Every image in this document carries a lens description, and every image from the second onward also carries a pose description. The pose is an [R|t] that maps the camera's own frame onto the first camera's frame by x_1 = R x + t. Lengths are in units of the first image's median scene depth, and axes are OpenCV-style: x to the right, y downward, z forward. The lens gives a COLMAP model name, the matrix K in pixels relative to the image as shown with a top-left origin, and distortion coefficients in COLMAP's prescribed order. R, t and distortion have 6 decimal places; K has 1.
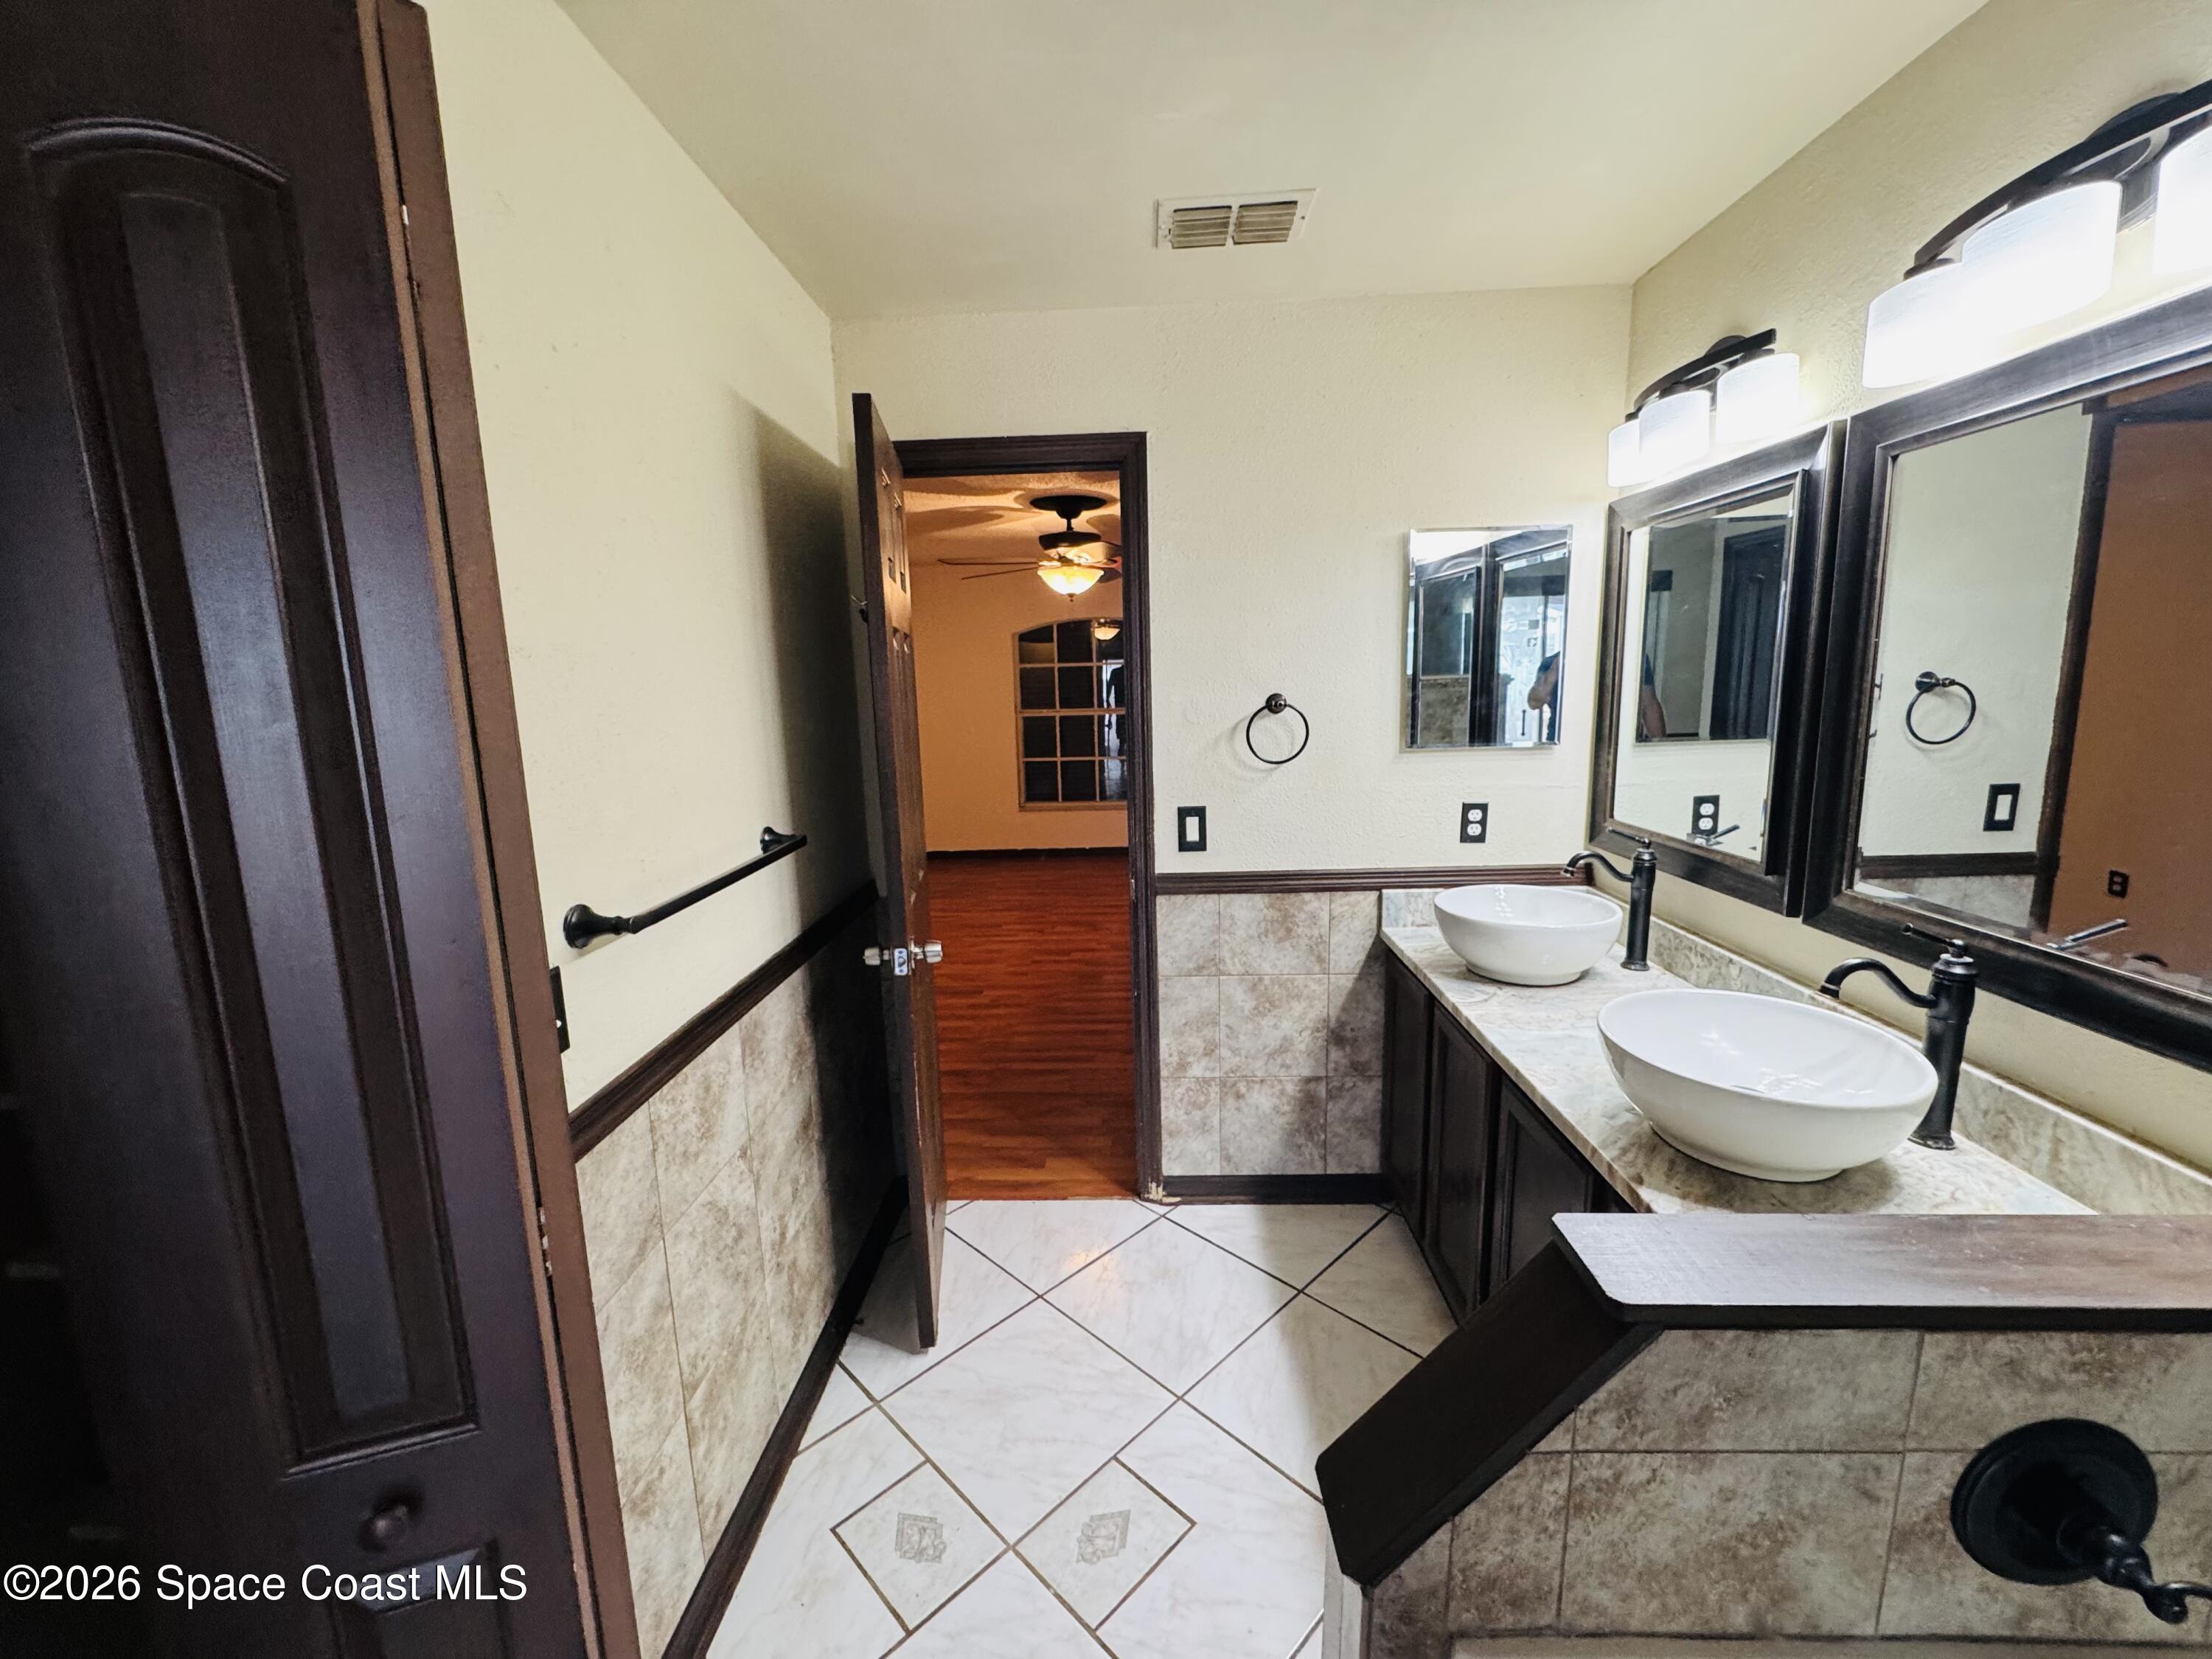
lens RADIAL K [[883.2, 0, 1103.3], [0, 883.2, 825.6], [0, 0, 1]] dist [-0.005099, 0.000698]
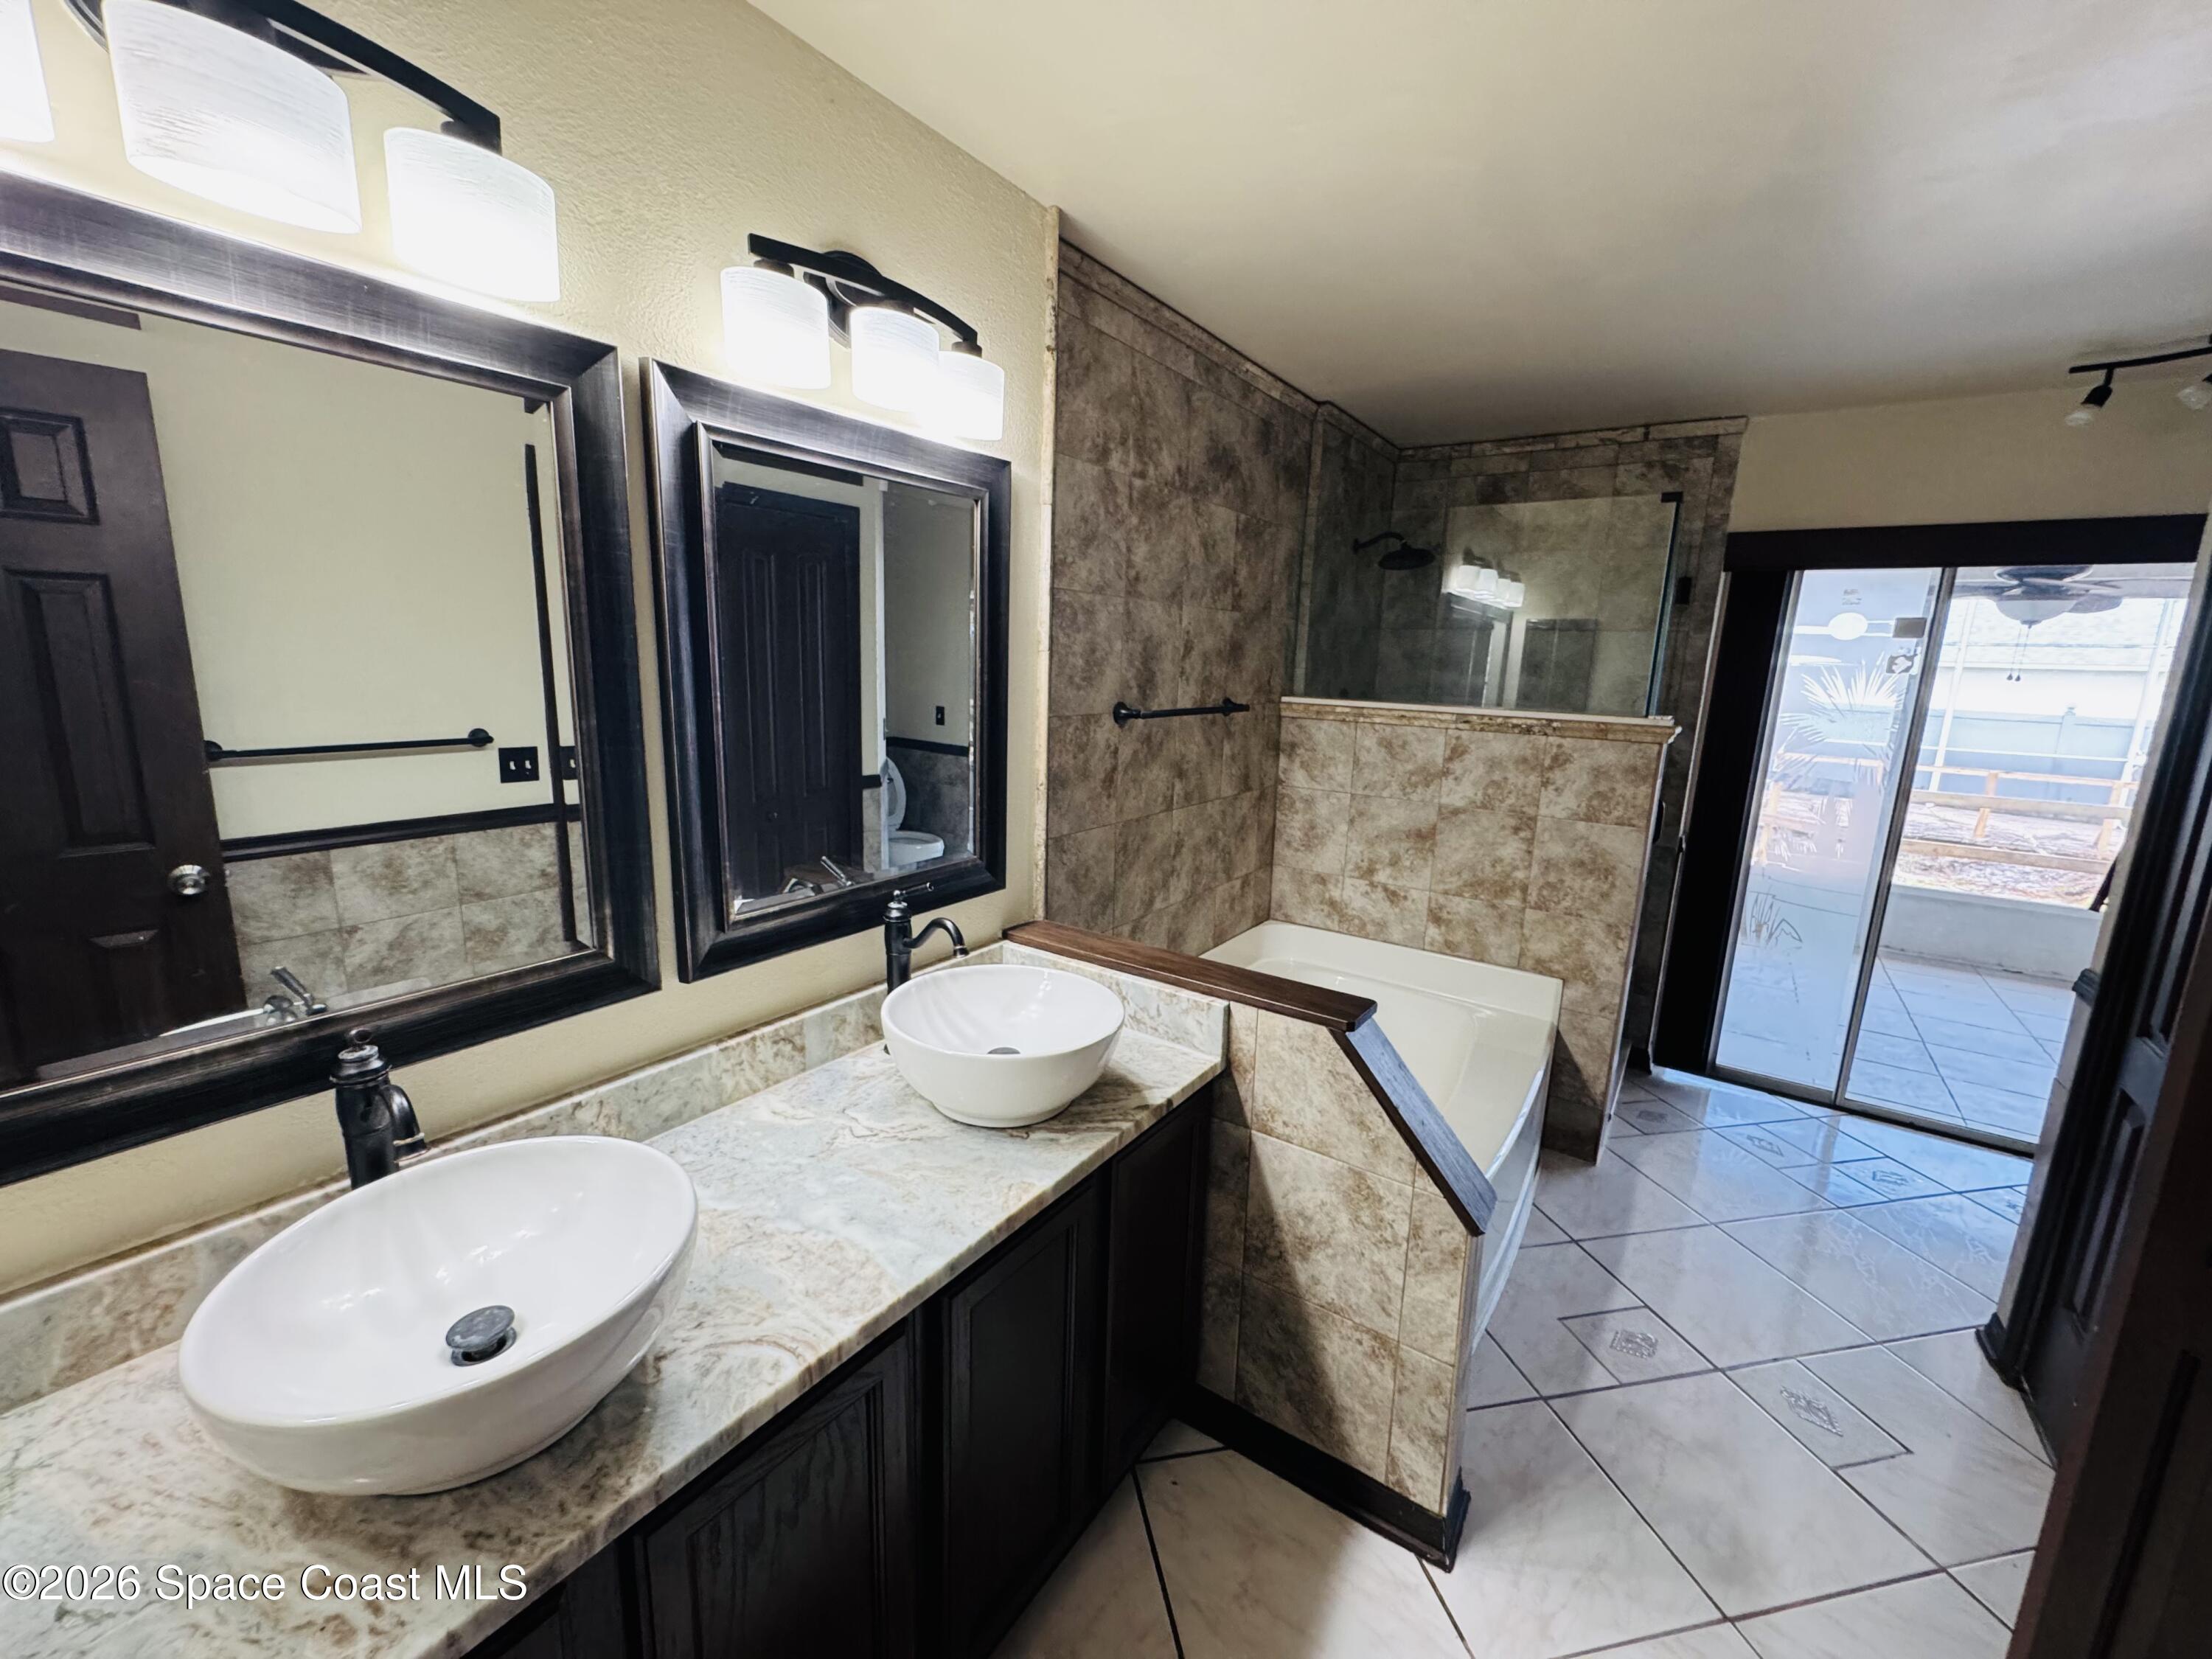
lens RADIAL K [[883.2, 0, 1103.3], [0, 883.2, 825.6], [0, 0, 1]] dist [-0.005099, 0.000698]
pose [[-0.836413, -0.092731, 0.540198, 0.035335], [0.090314, 0.948794, 0.302709, -0.266798], [-0.540607, 0.301977, -0.785209, 1.517979]]
